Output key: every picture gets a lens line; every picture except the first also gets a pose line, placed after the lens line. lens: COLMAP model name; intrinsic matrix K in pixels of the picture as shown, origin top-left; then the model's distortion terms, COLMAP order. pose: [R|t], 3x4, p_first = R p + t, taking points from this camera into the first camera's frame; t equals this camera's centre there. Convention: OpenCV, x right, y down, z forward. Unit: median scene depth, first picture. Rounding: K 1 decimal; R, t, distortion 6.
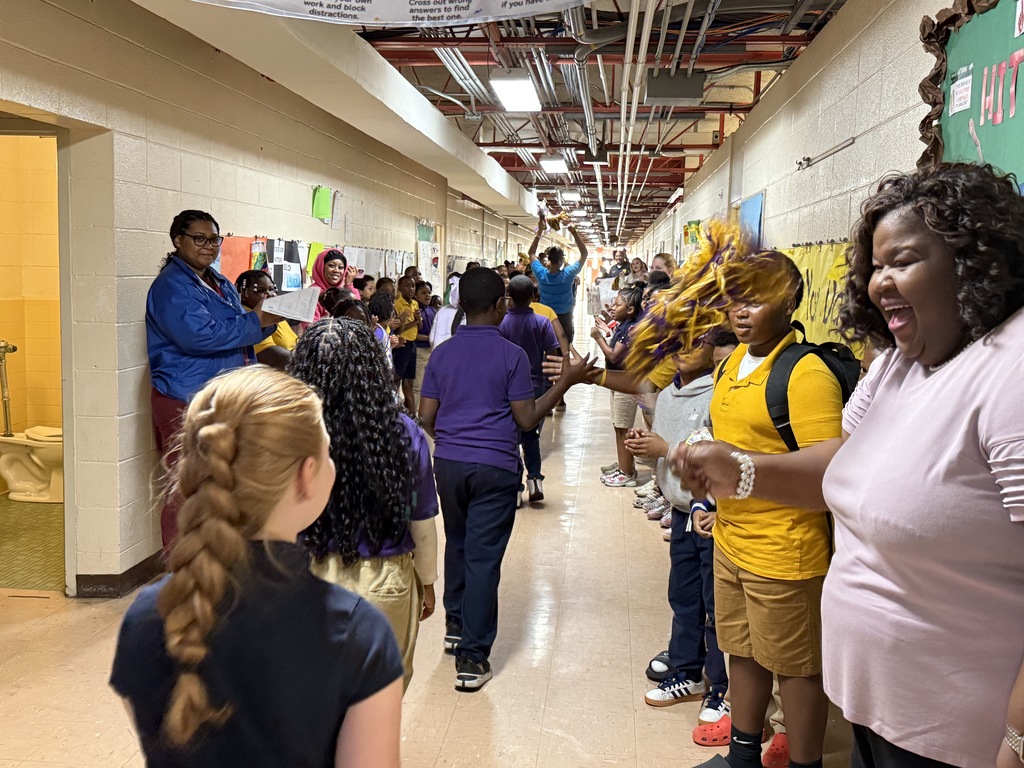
lens RADIAL K [[1150.9, 0, 512.0], [0, 1150.9, 384.0], [0, 0, 1]] dist [0.124509, -0.002655]
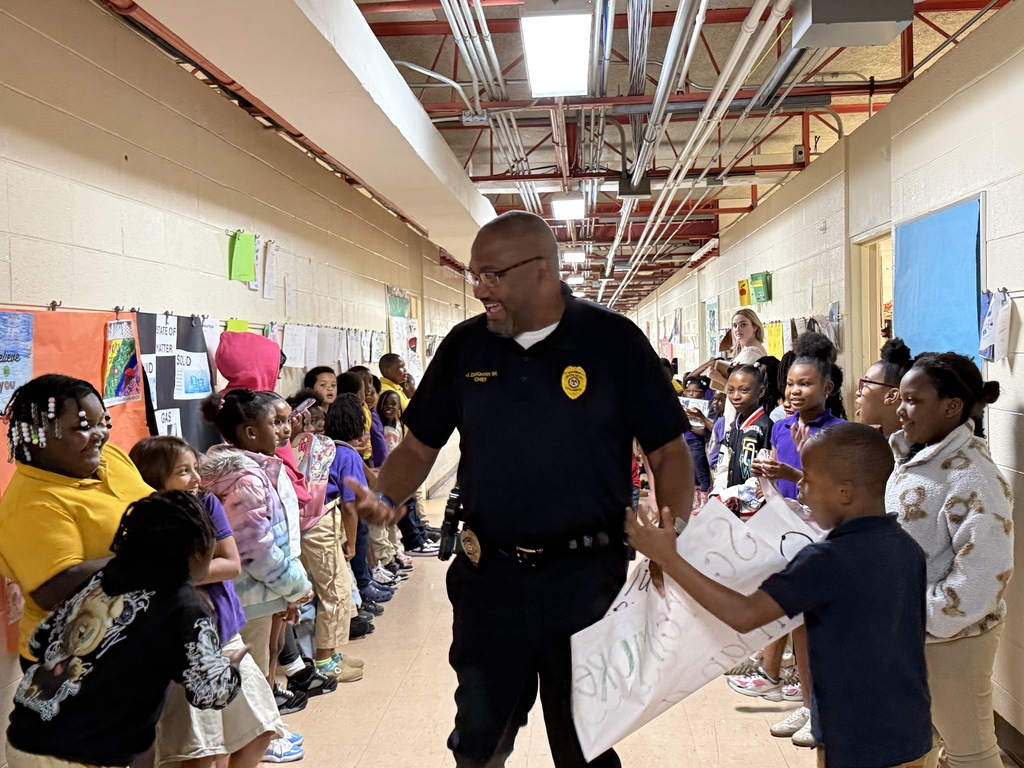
lens RADIAL K [[1212.0, 0, 512.0], [0, 1212.0, 384.0], [0, 0, 1]] dist [0.007814, 0.005156]
pose [[0.998487, -0.048519, 0.025890, -0.029563], [0.050261, 0.996174, -0.071497, -0.024789], [-0.022322, 0.072690, 0.997105, 0.261936]]
